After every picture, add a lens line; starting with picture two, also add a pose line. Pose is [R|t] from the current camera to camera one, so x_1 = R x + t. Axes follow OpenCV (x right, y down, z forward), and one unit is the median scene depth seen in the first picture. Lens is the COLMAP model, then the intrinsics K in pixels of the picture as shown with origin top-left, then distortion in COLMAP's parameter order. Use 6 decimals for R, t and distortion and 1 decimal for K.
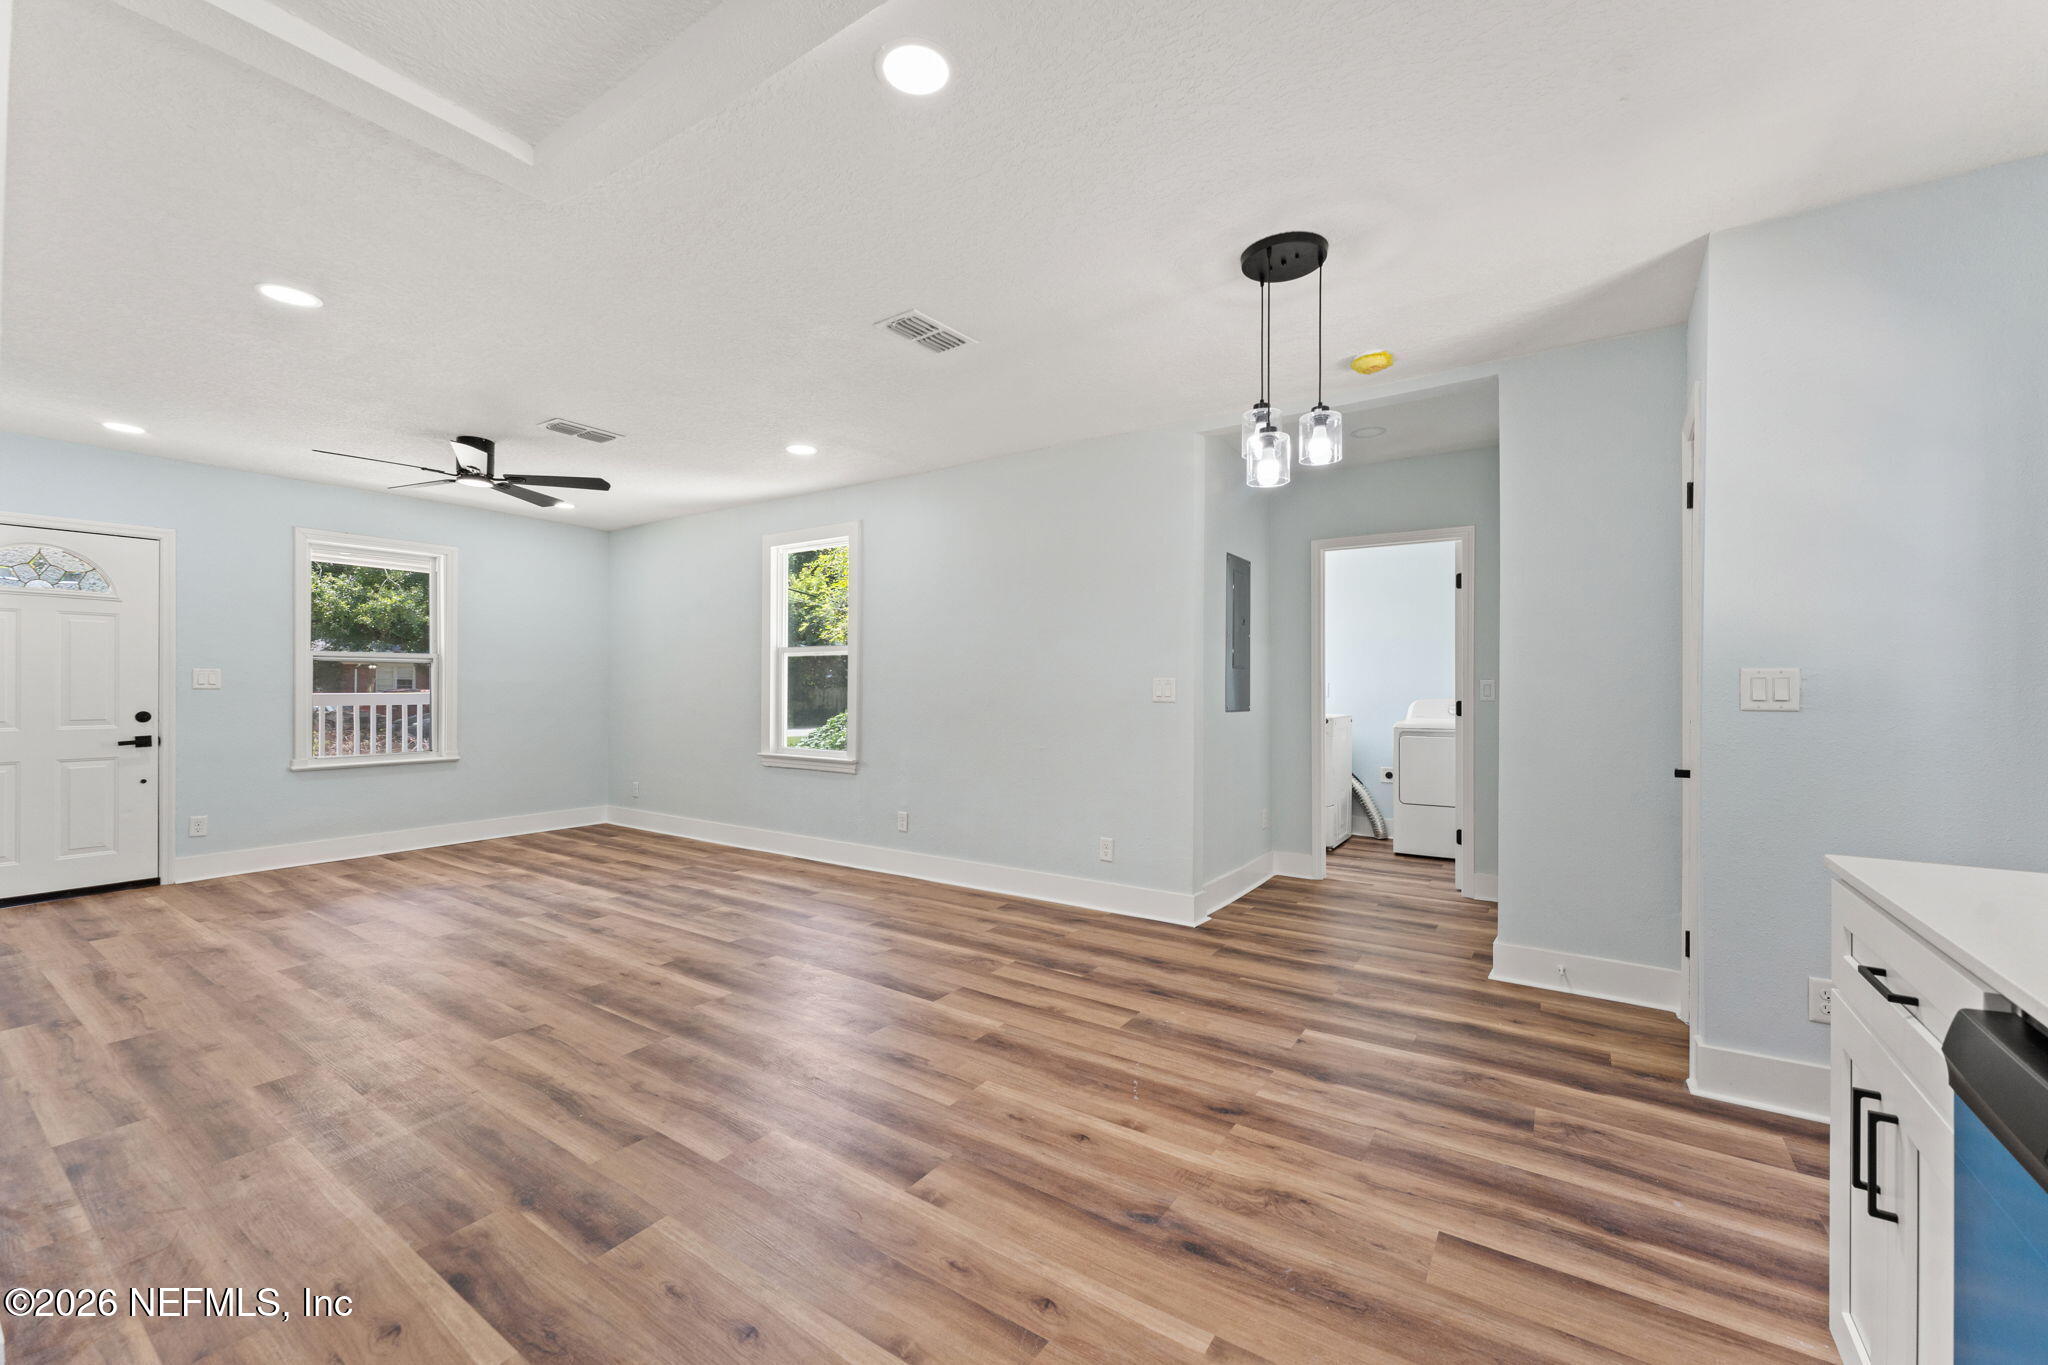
lens RADIAL K [[820.2, 0, 1024.0], [0, 820.2, 682.5], [0, 0, 1]] dist [0.000628, -0.000063]
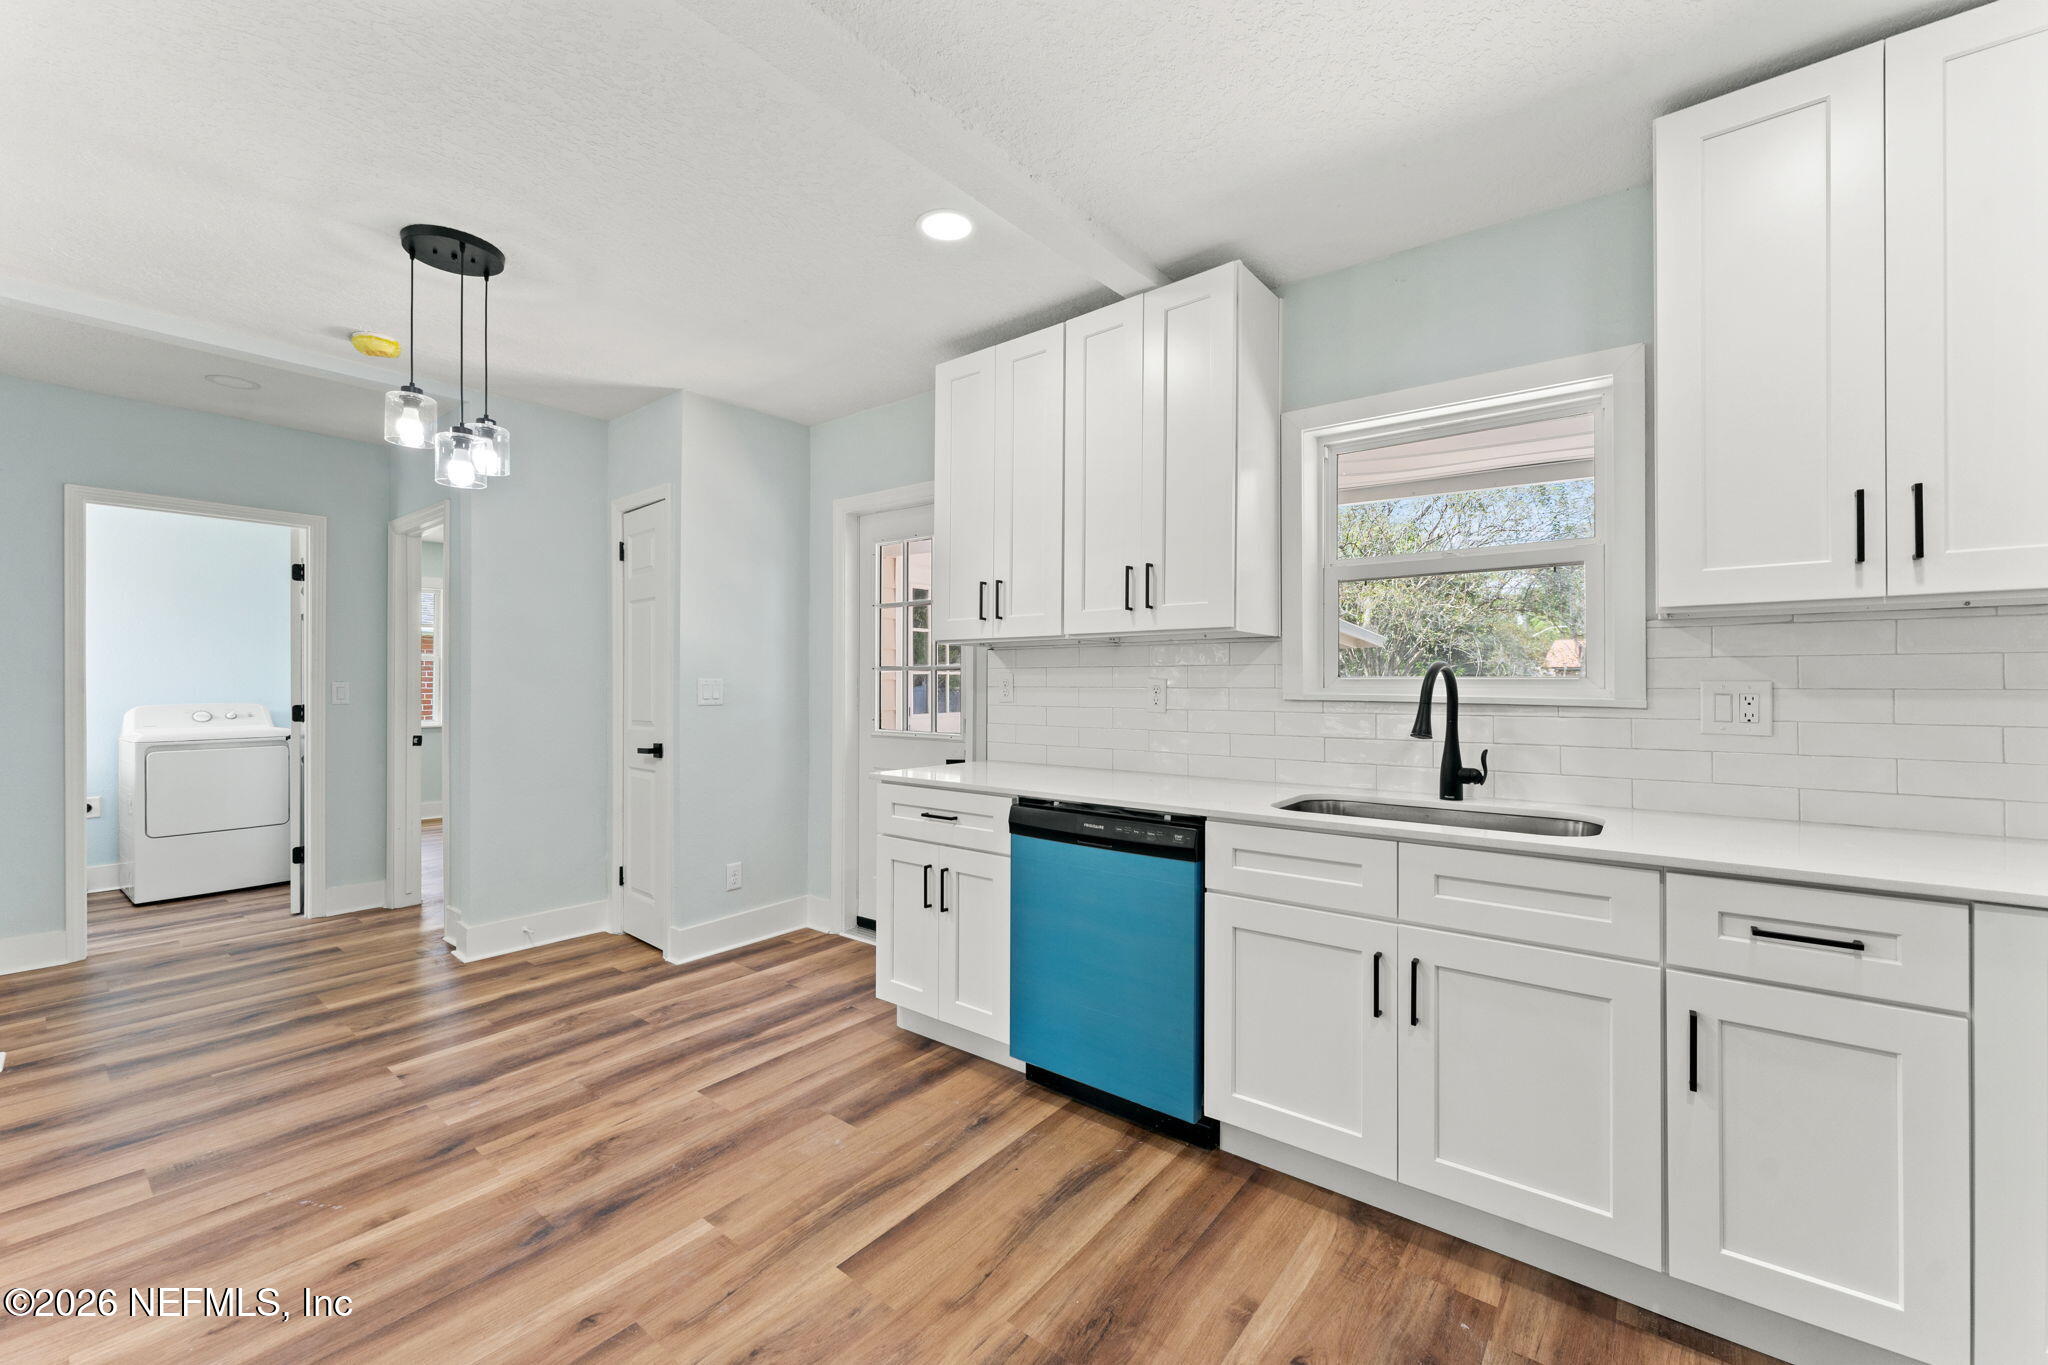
lens RADIAL K [[815.7, 0, 1022.5], [0, 815.7, 680.4], [0, 0, 1]] dist [-0.000367, 0.000034]
pose [[0.076520, 0.000878, 0.997068, -0.580204], [-0.003649, 0.999993, -0.000600, -0.013851], [-0.997061, -0.003592, 0.076523, 0.253400]]
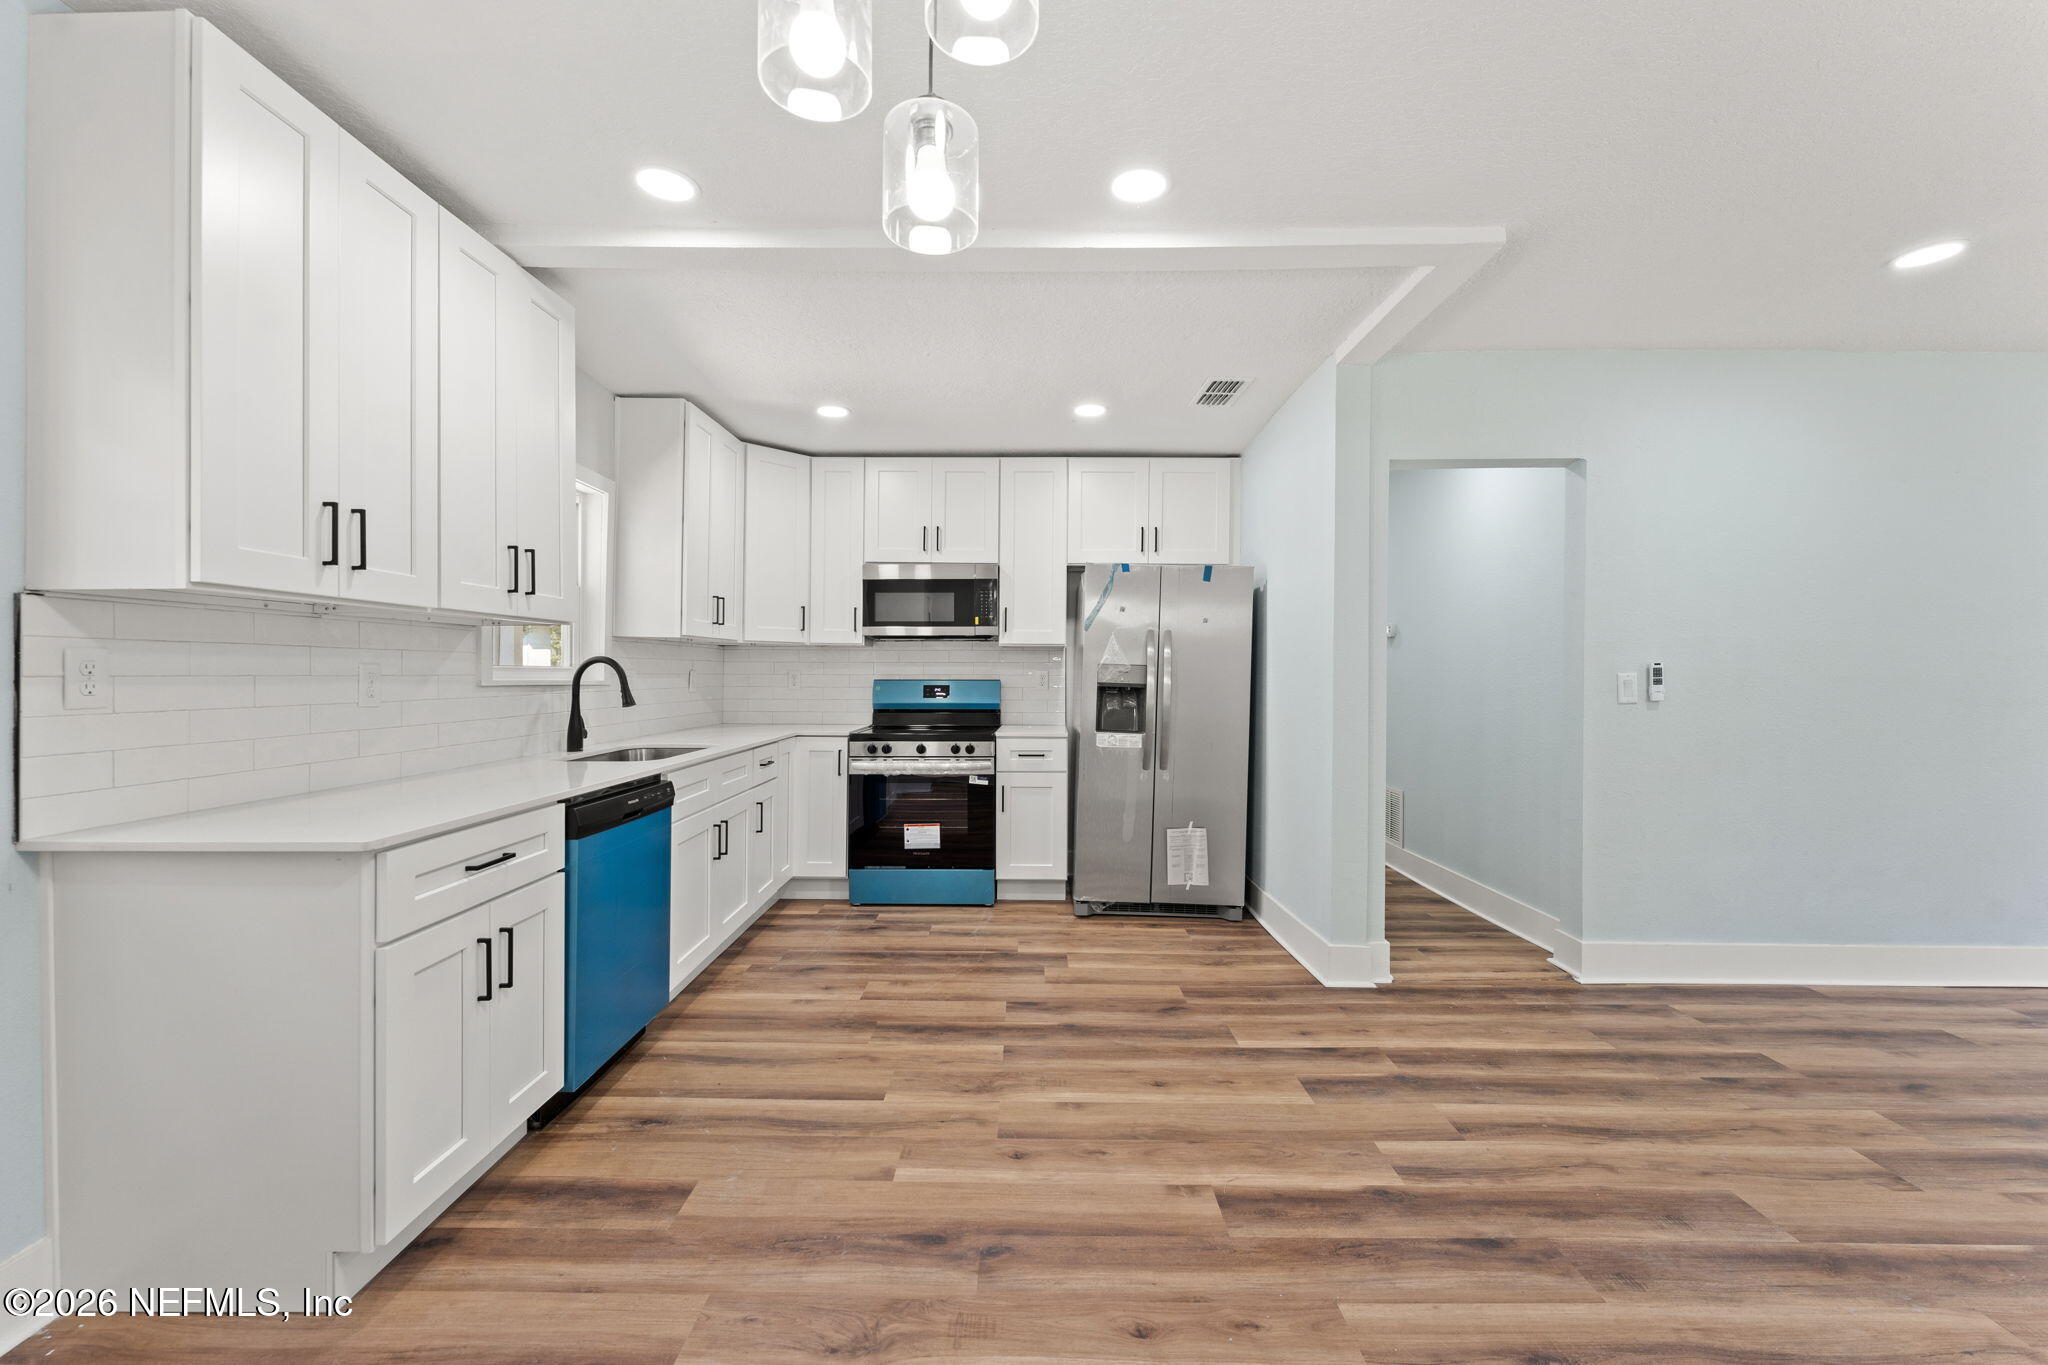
lens RADIAL K [[821.5, 0, 1022.5], [0, 821.5, 676.9], [0, 0, 1]] dist [0.001940, 0.000001]
pose [[-0.832827, -0.002069, -0.553530, 0.472624], [-0.003295, 0.999994, 0.001220, -0.006937], [0.553524, 0.002840, -0.832828, 1.321933]]
